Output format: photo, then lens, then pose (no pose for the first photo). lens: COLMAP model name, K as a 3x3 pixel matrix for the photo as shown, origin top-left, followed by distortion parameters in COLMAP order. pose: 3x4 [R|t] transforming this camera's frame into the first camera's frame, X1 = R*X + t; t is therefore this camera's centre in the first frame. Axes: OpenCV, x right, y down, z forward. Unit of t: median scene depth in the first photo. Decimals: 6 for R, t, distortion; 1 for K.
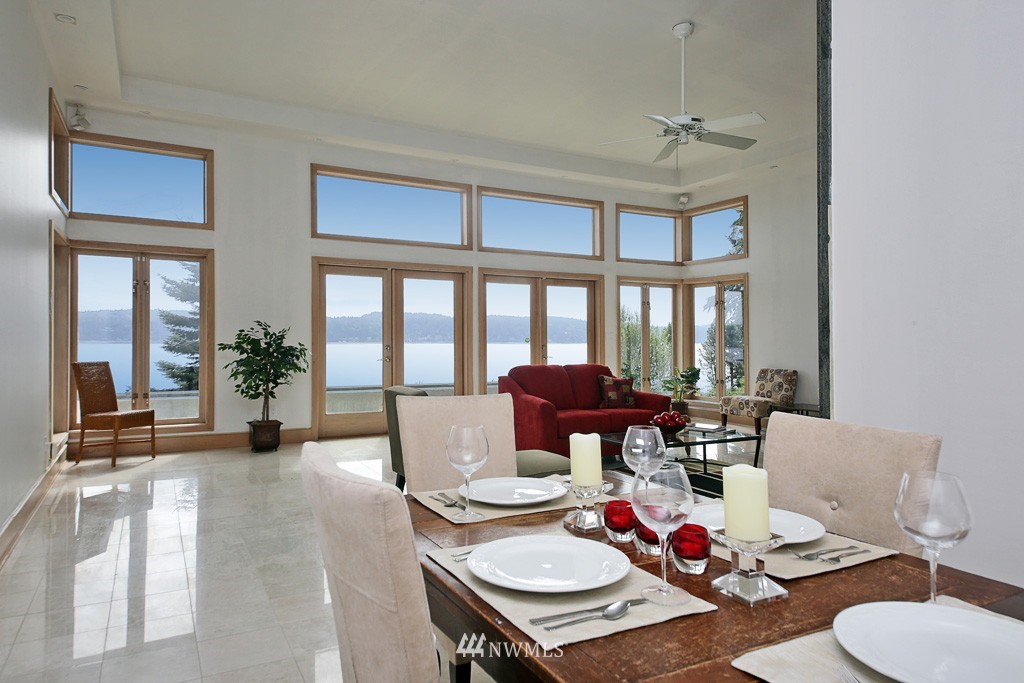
lens RADIAL K [[652.0, 0, 530.6], [0, 652.0, 318.3], [0, 0, 1]] dist [0.049565, 0.000781]
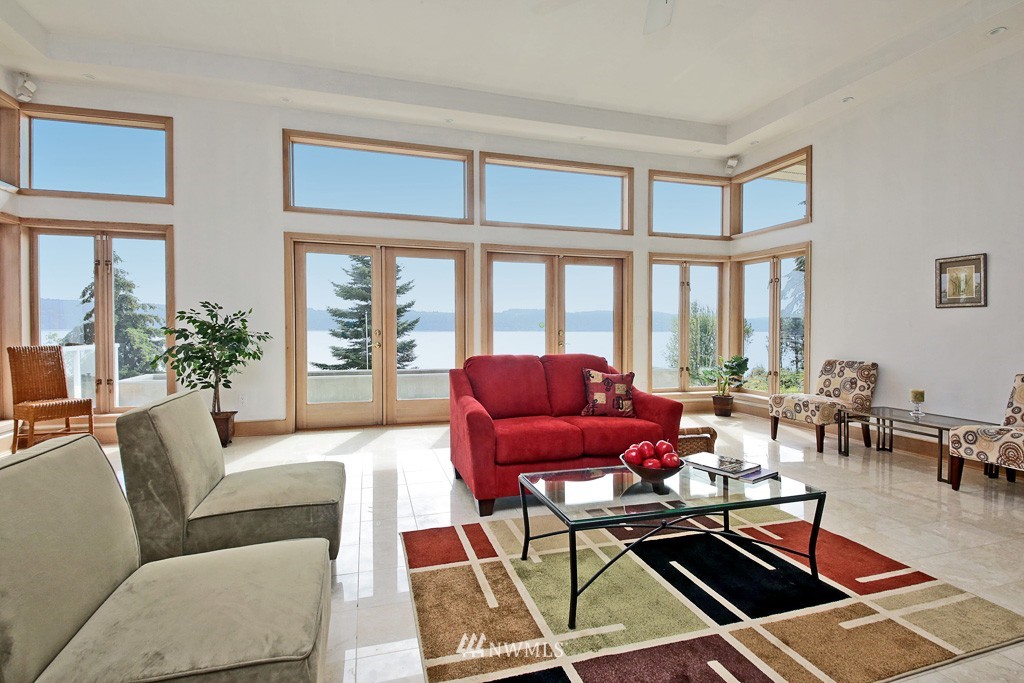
lens RADIAL K [[505.9, 0, 513.1], [0, 505.9, 339.0], [0, 0, 1]] dist [0.002831, -0.002404]
pose [[0.977099, 0.003977, -0.212746, 0.109569], [0.007040, 0.998674, 0.051002, 0.017368], [0.212667, -0.051332, 0.975775, 0.318896]]
